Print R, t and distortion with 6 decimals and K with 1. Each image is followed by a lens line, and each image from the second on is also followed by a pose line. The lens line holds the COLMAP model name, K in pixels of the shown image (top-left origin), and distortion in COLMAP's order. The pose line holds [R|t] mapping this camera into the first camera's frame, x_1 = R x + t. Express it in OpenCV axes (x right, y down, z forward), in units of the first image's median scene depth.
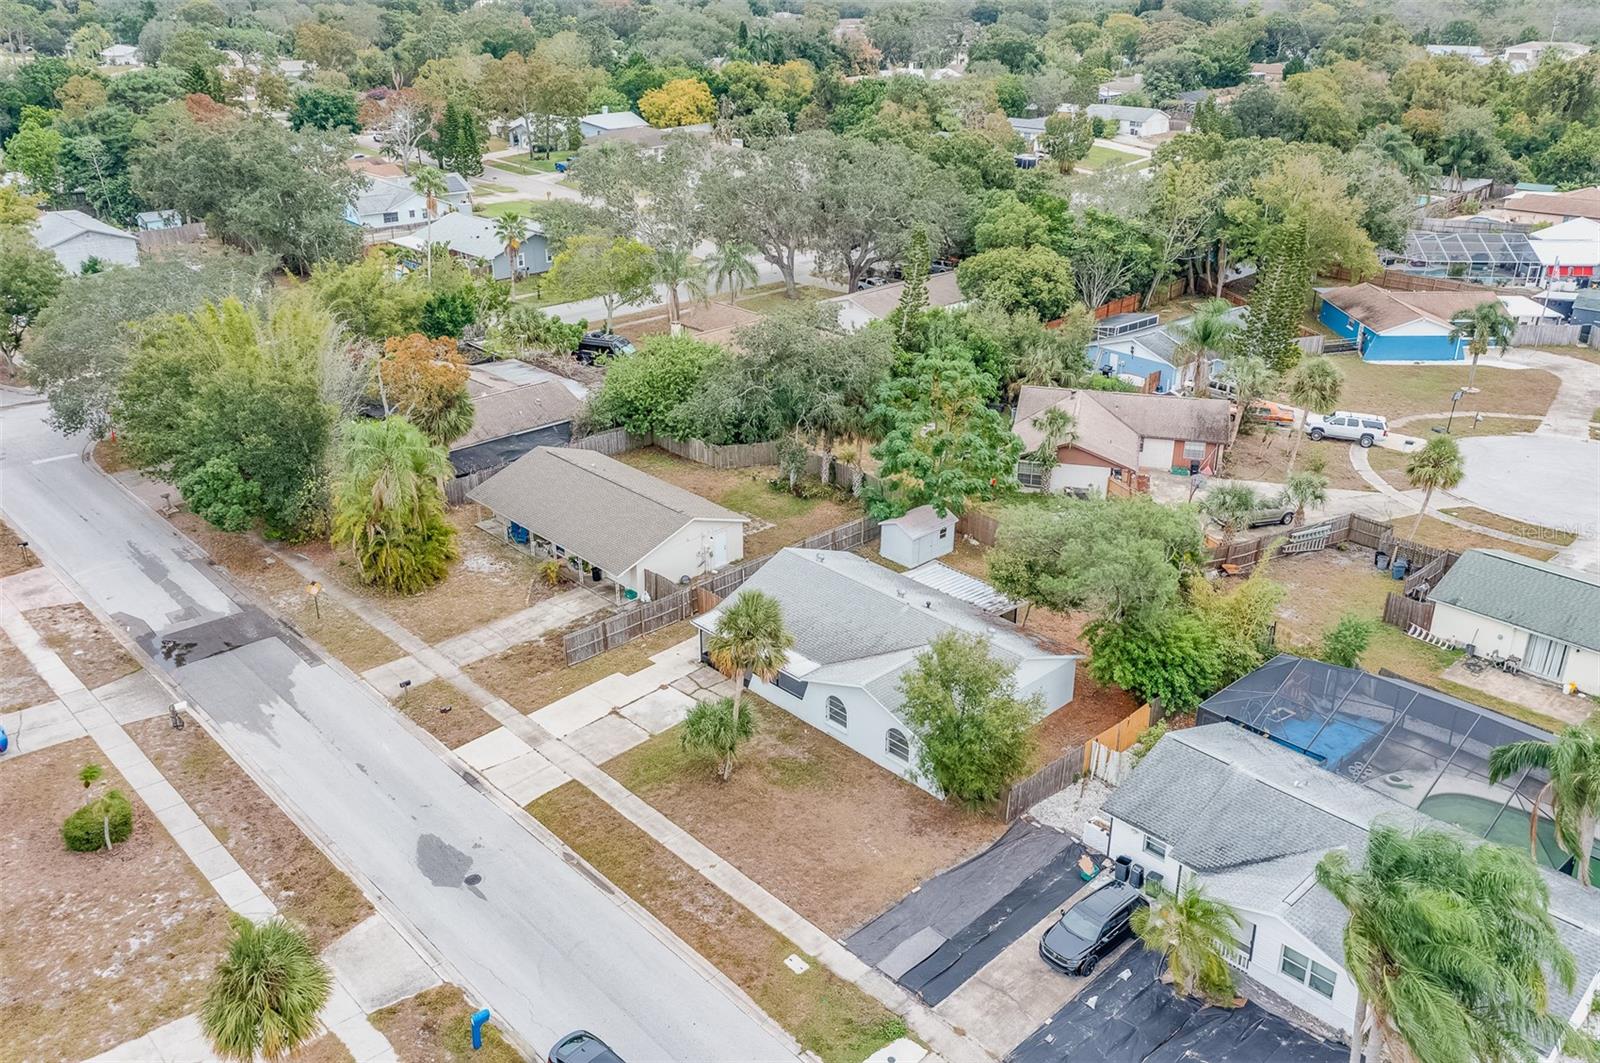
lens RADIAL K [[1291.8, 0, 800.0], [0, 1291.8, 531.5], [0, 0, 1]] dist [0.055792, 0.000431]
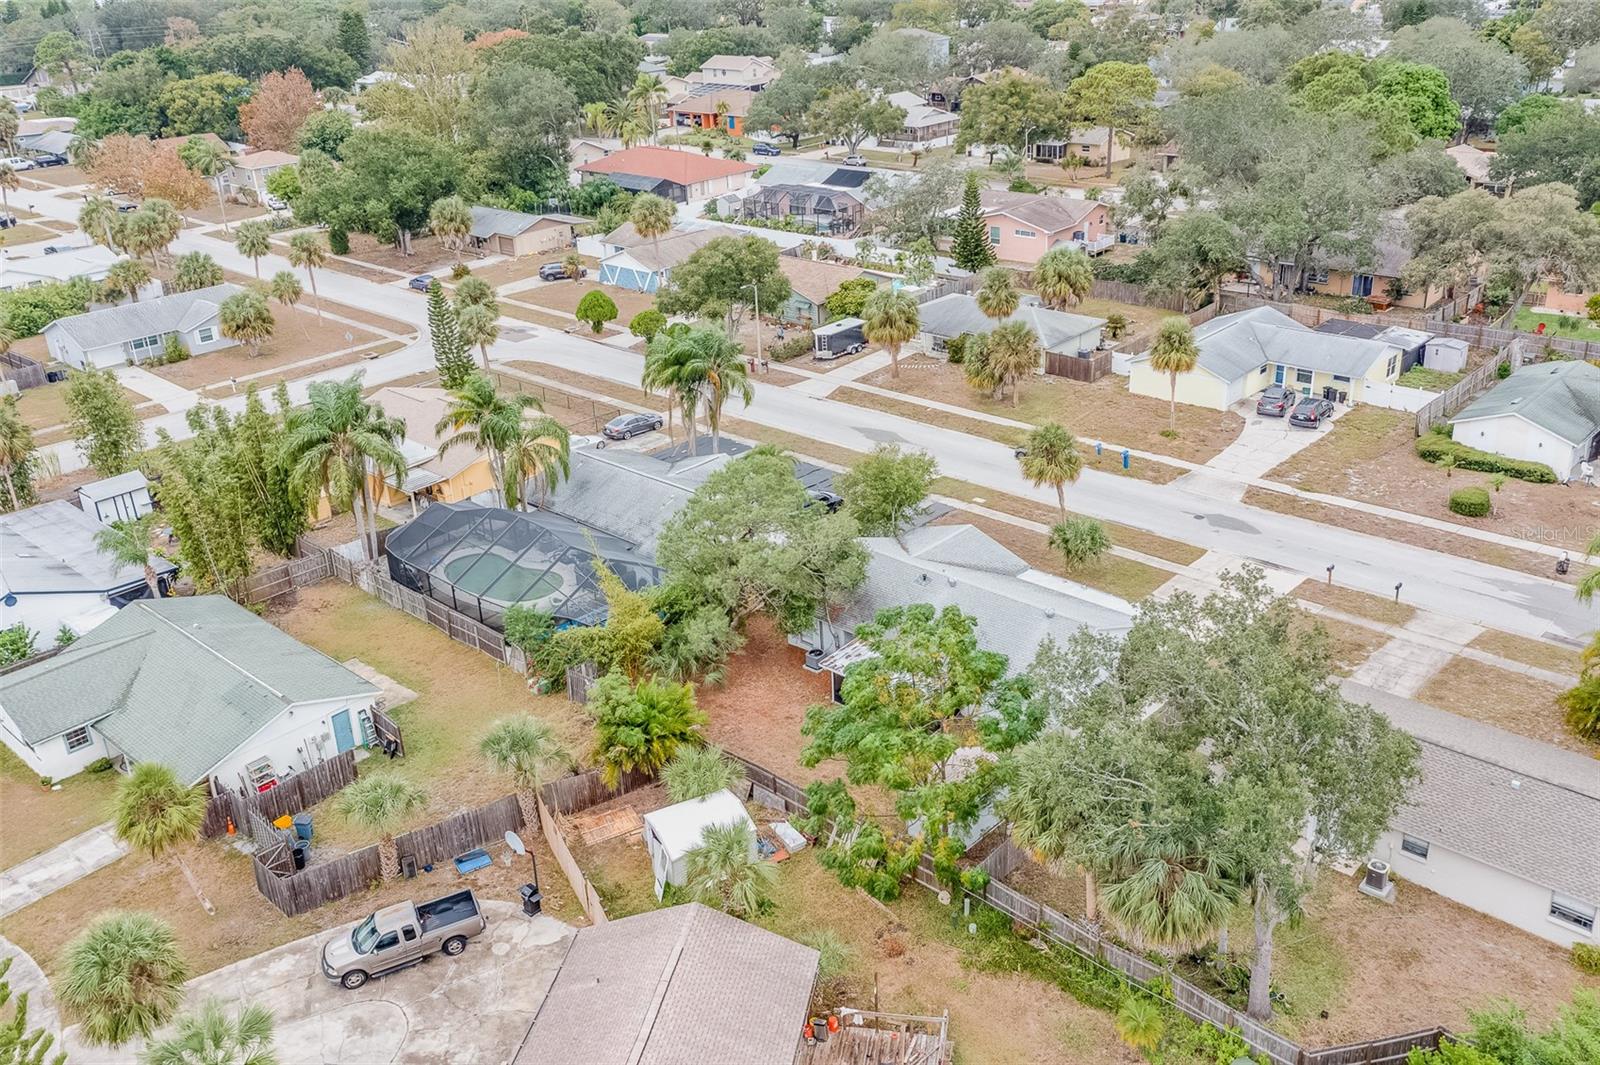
lens RADIAL K [[1343.6, 0, 800.0], [0, 1343.6, 532.5], [0, 0, 1]] dist [0.051843, 0.002580]
pose [[-0.997157, 0.065128, -0.037900, 0.246669], [0.014725, 0.661685, 0.749637, -0.802445], [0.073900, 0.746948, -0.660763, 1.742189]]
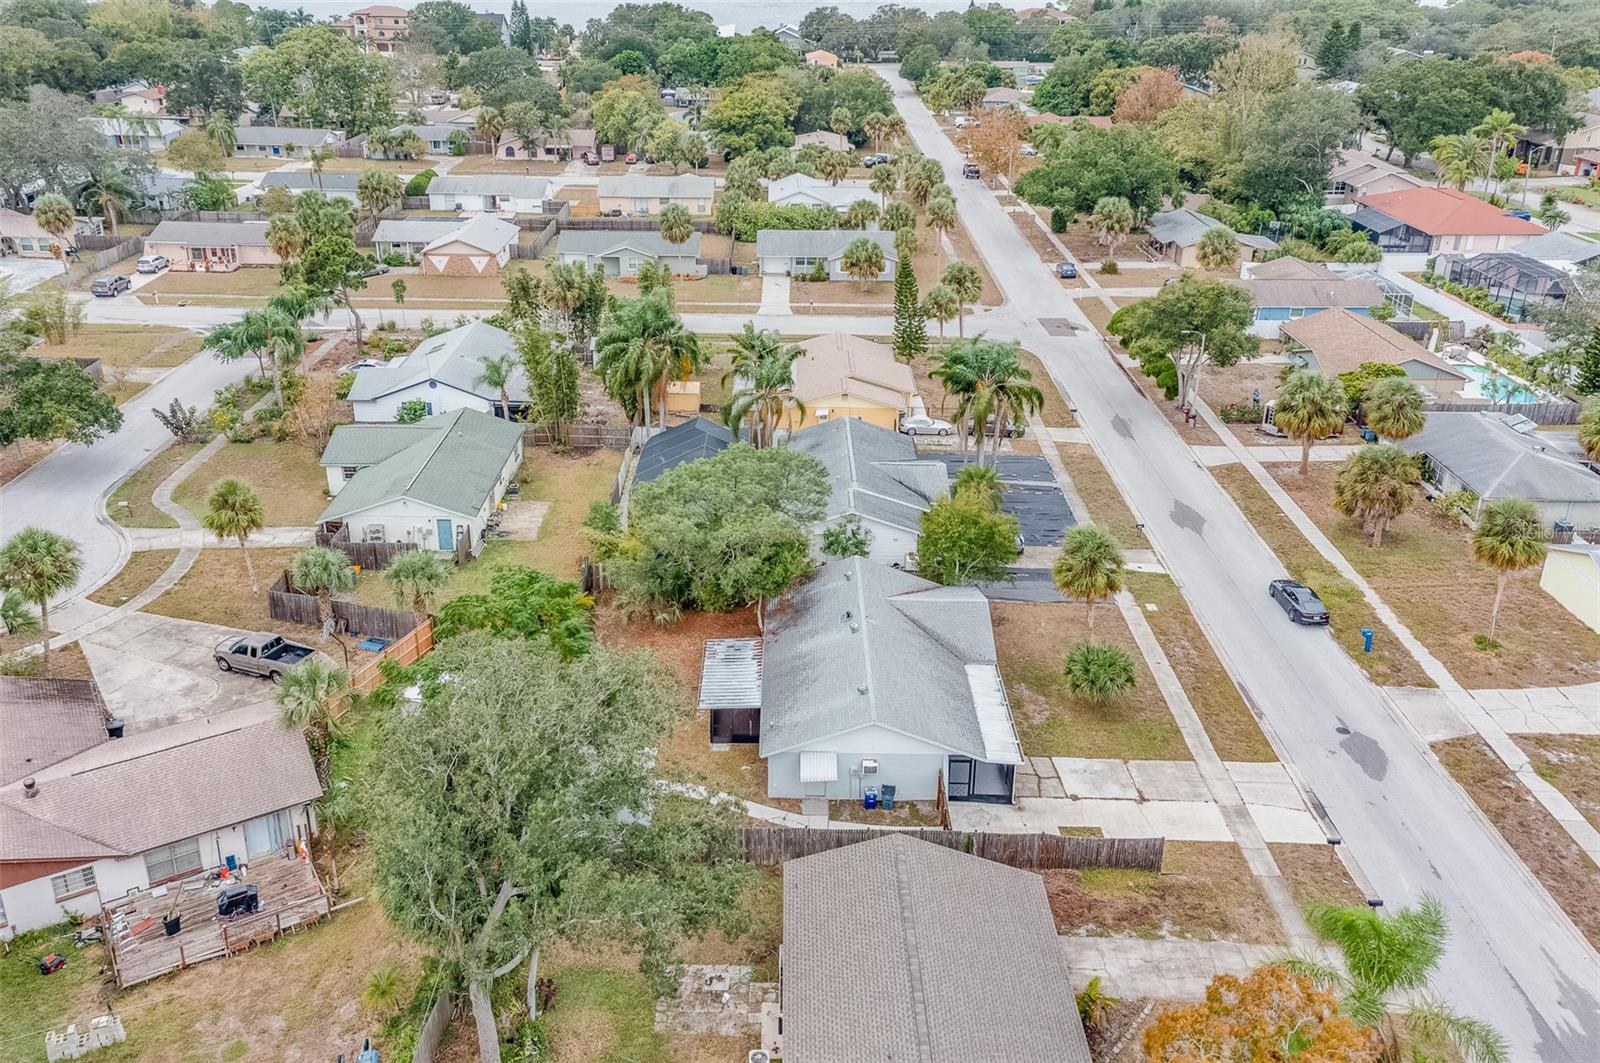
lens RADIAL K [[1254.0, 0, 775.0], [0, 1254.0, 505.5], [0, 0, 1]] dist [0.053397, 0.002242]
pose [[-0.716536, -0.290023, 0.634400, -0.481388], [0.275469, 0.717896, 0.639329, -0.682011], [-0.640853, 0.632860, -0.434506, 1.471288]]
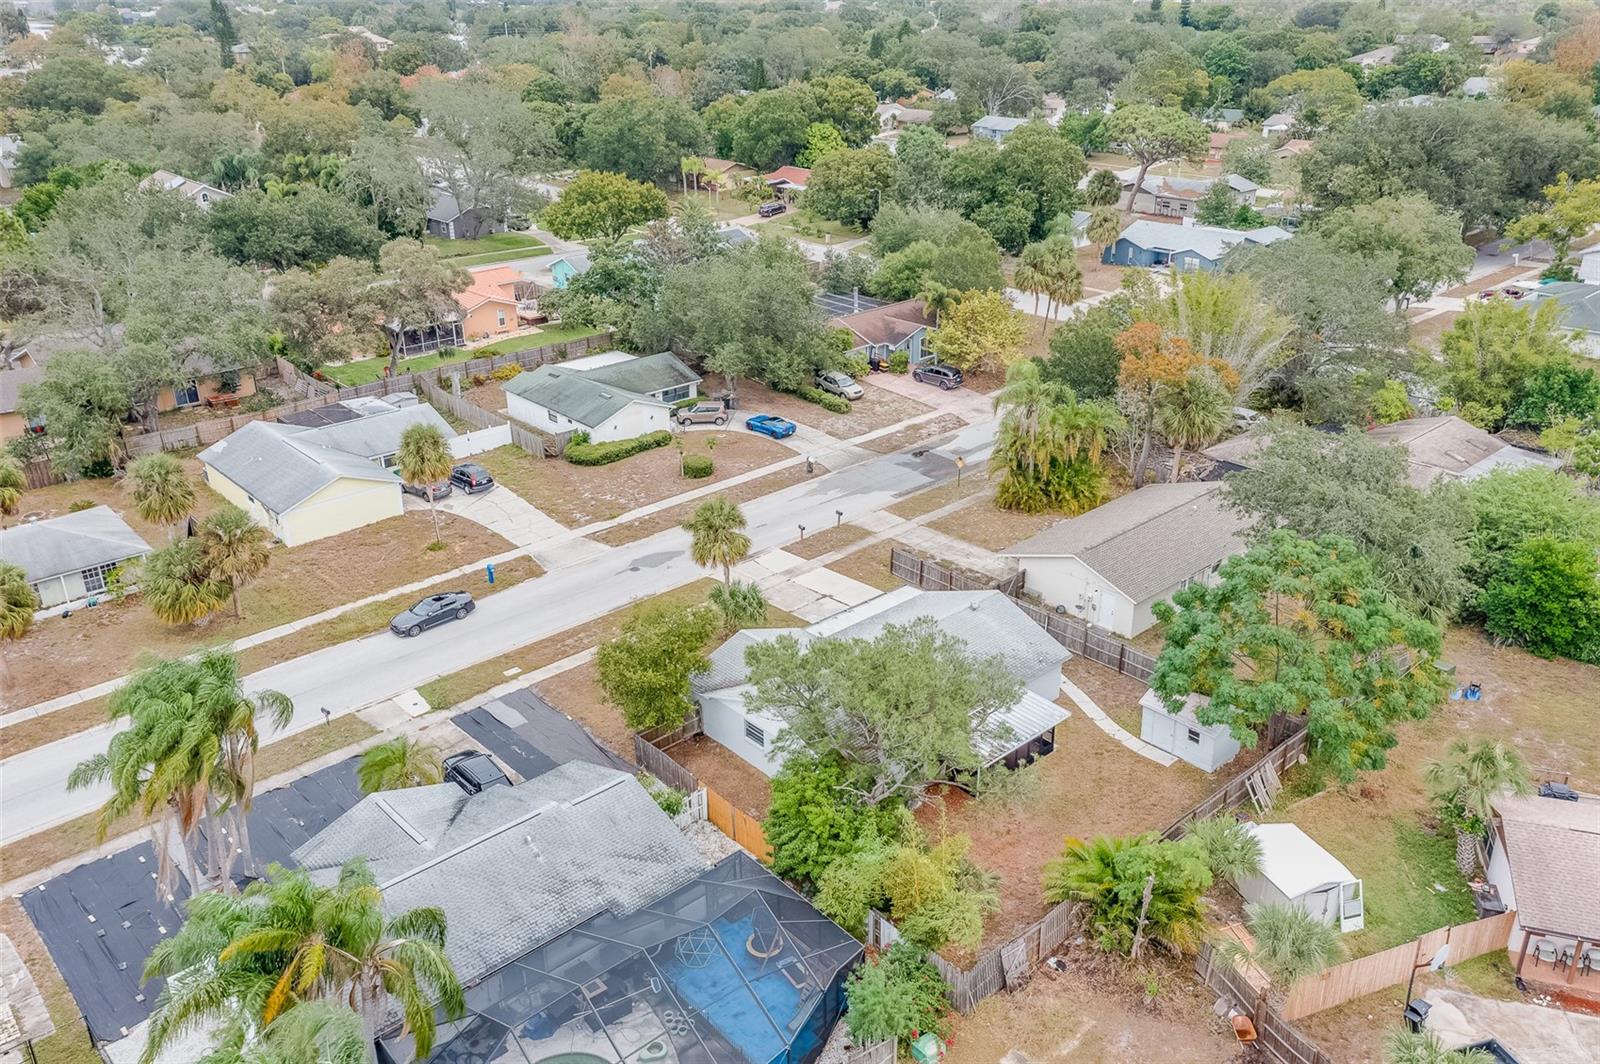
lens RADIAL K [[1277.8, 0, 800.0], [0, 1277.8, 532.0], [0, 0, 1]] dist [0.057148, 0.005152]
pose [[-0.026249, 0.407987, -0.912610, 0.982621], [-0.398855, 0.832836, 0.383796, -0.385160], [0.916638, 0.374074, 0.140866, 0.804830]]
